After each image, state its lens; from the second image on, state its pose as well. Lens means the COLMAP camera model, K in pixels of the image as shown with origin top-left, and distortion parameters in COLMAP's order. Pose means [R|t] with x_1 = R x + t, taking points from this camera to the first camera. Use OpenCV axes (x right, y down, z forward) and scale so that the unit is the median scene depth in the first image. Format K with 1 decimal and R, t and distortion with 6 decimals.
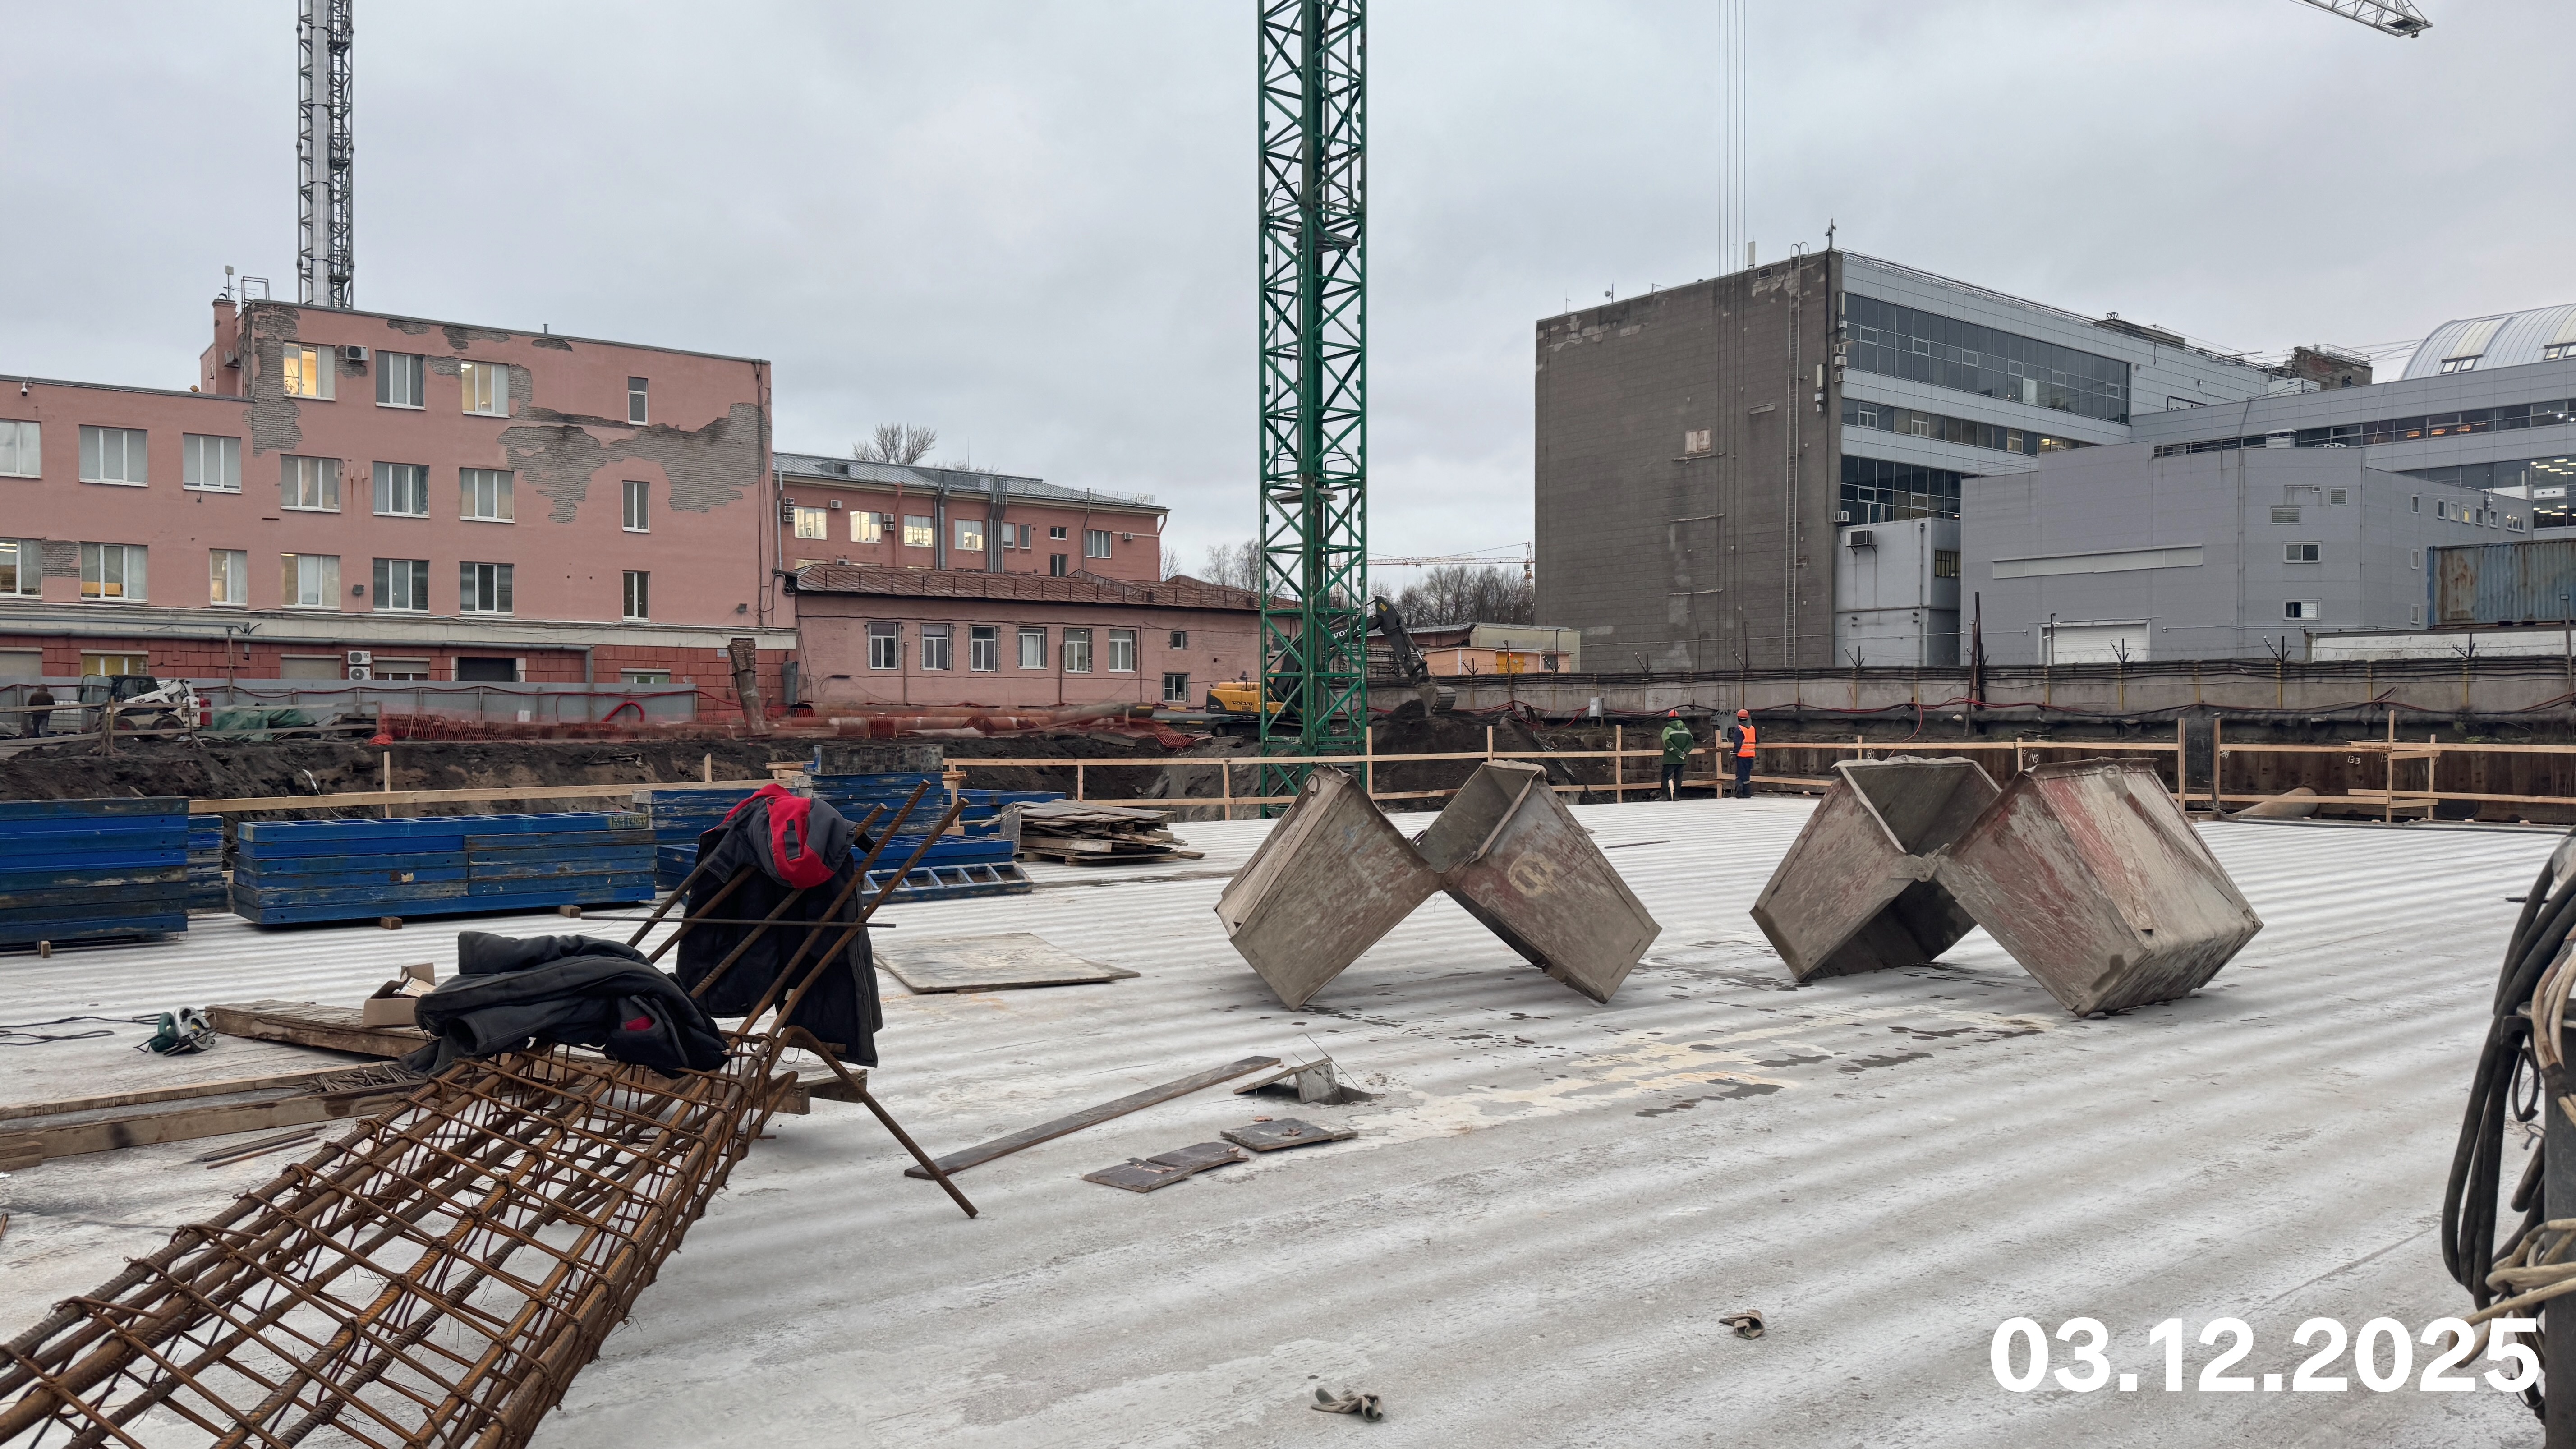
lens RADIAL K [[1799.2, 0, 1277.3], [0, 1799.2, 733.8], [0, 0, 1]] dist [0.116401, -0.164530]
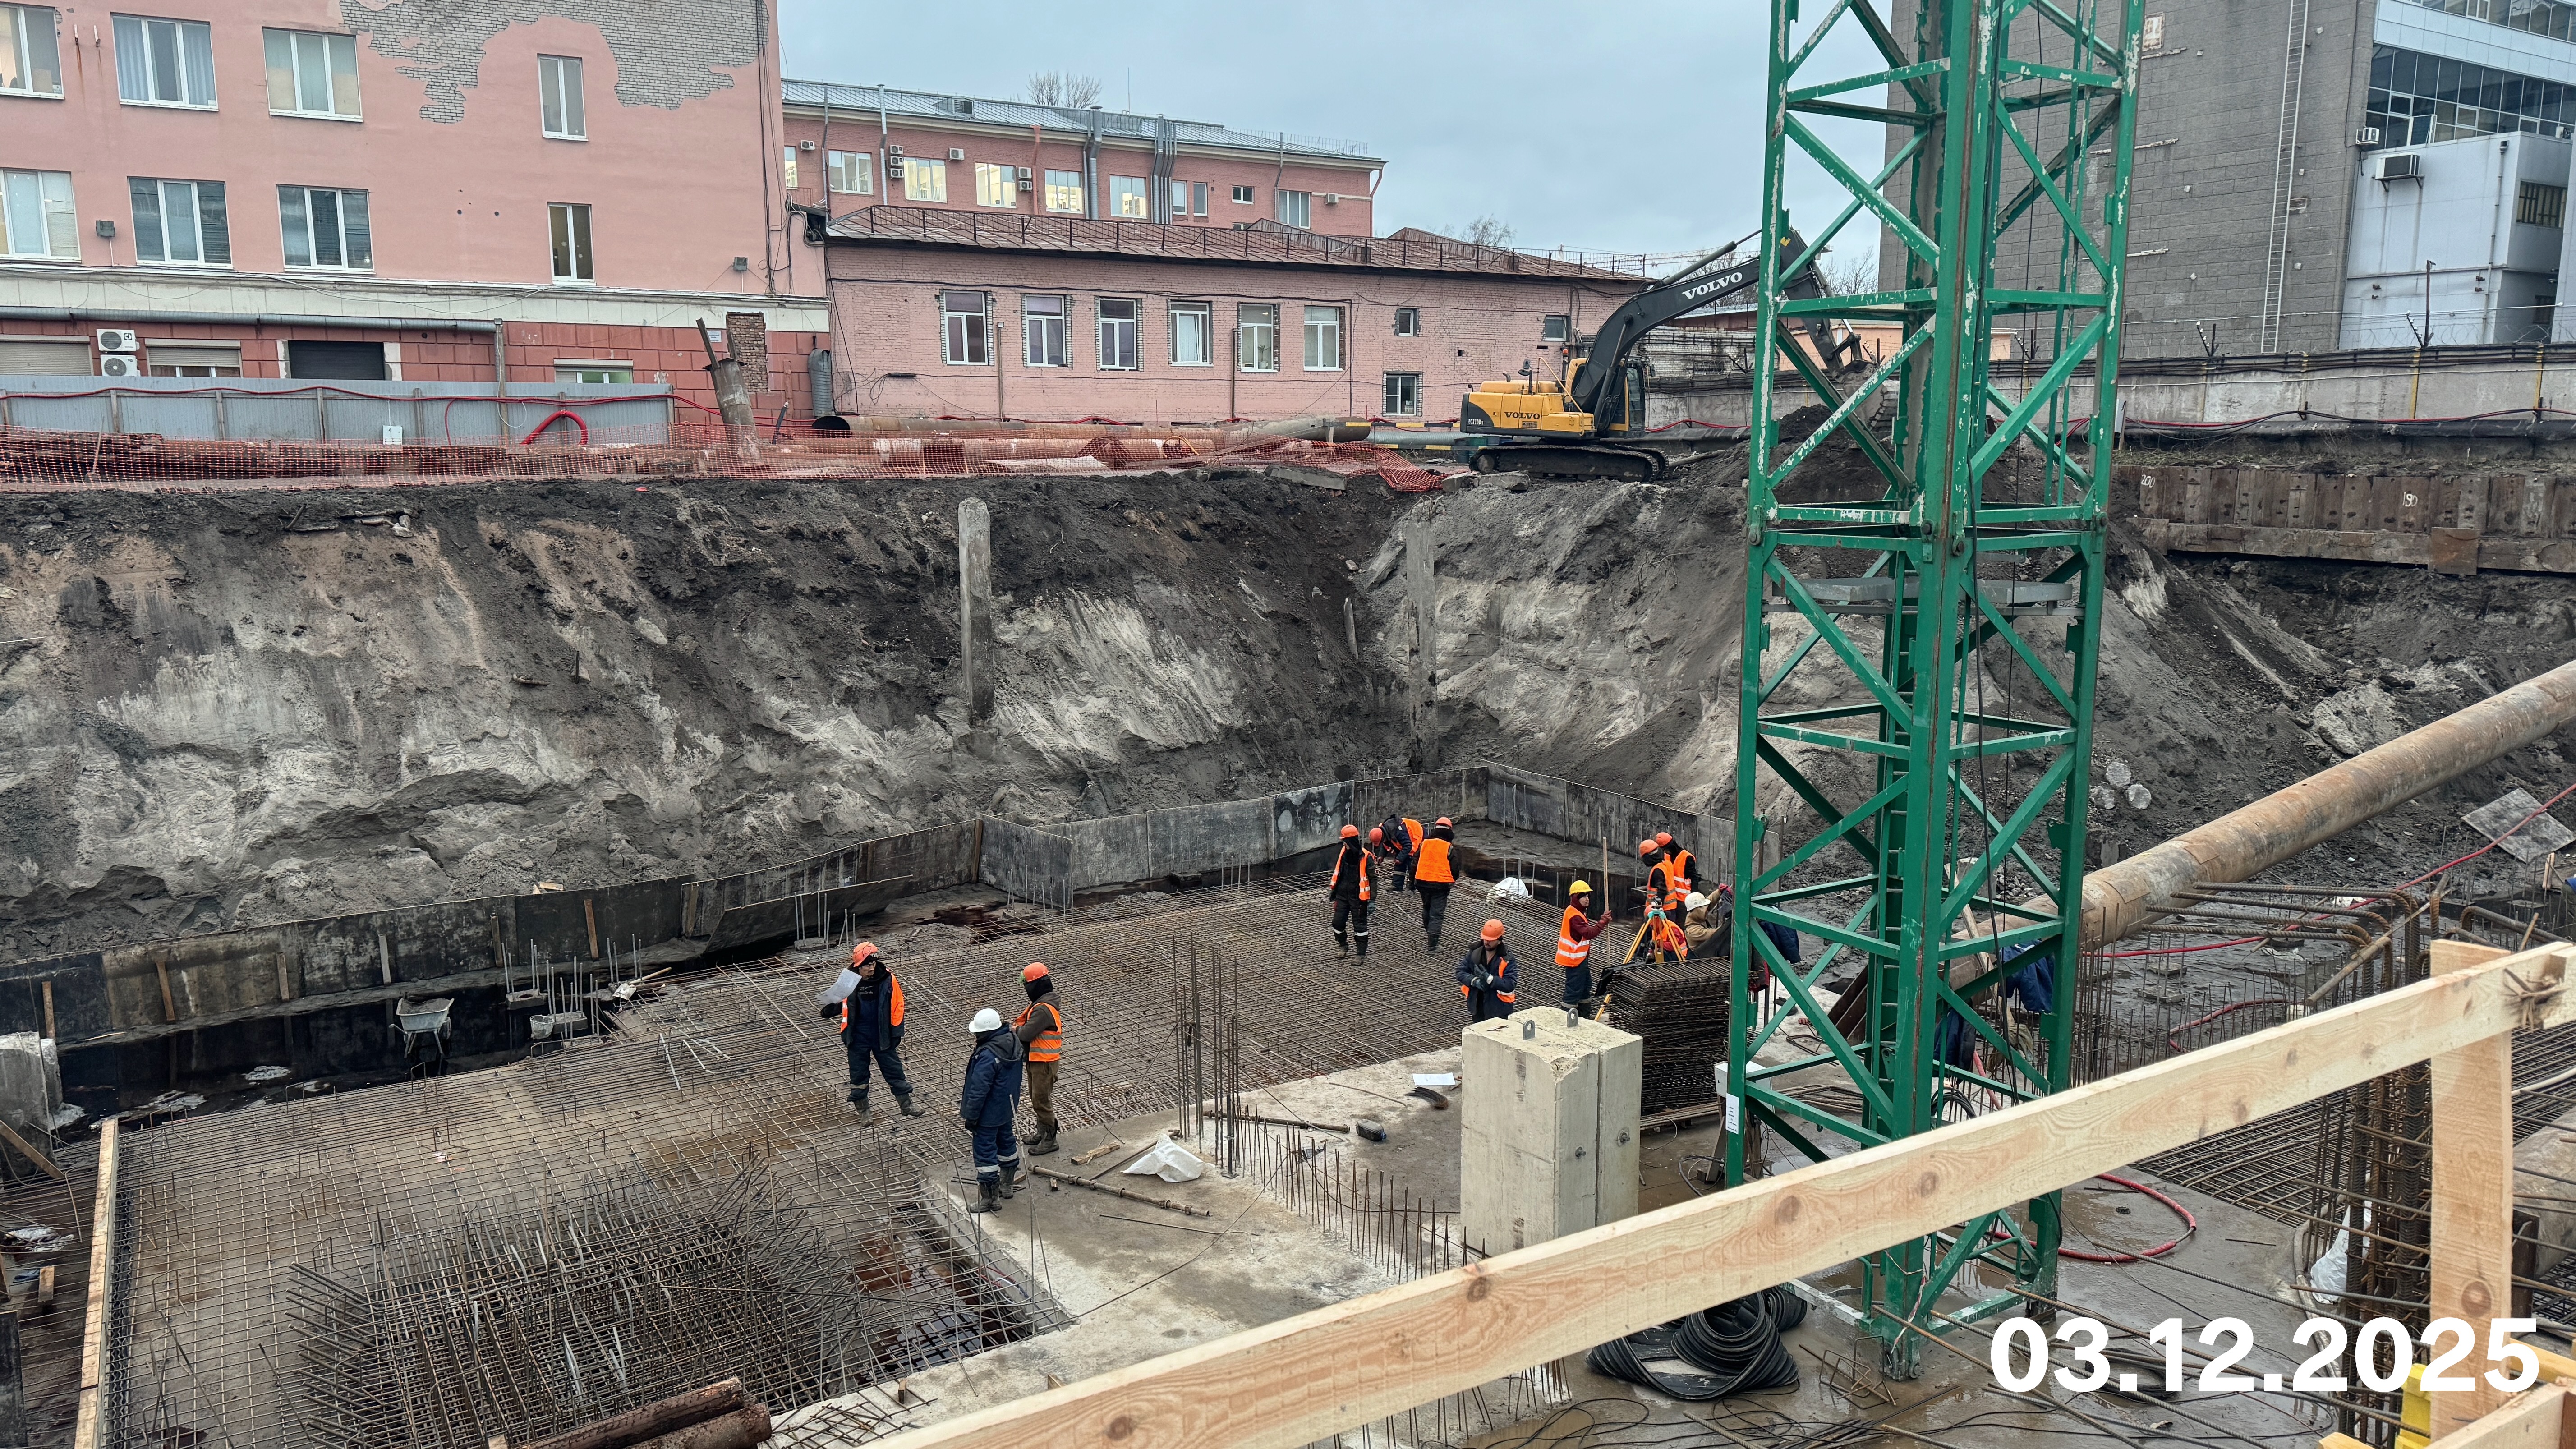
lens RADIAL K [[1815.9, 0, 1318.9], [0, 1815.9, 778.8], [0, 0, 1]] dist [0.100736, -0.135023]
pose [[0.996032, 0.015423, -0.087648, -0.028622], [0.000218, 0.984444, 0.175701, -0.004267], [0.088994, -0.175023, 0.980534, 0.335208]]
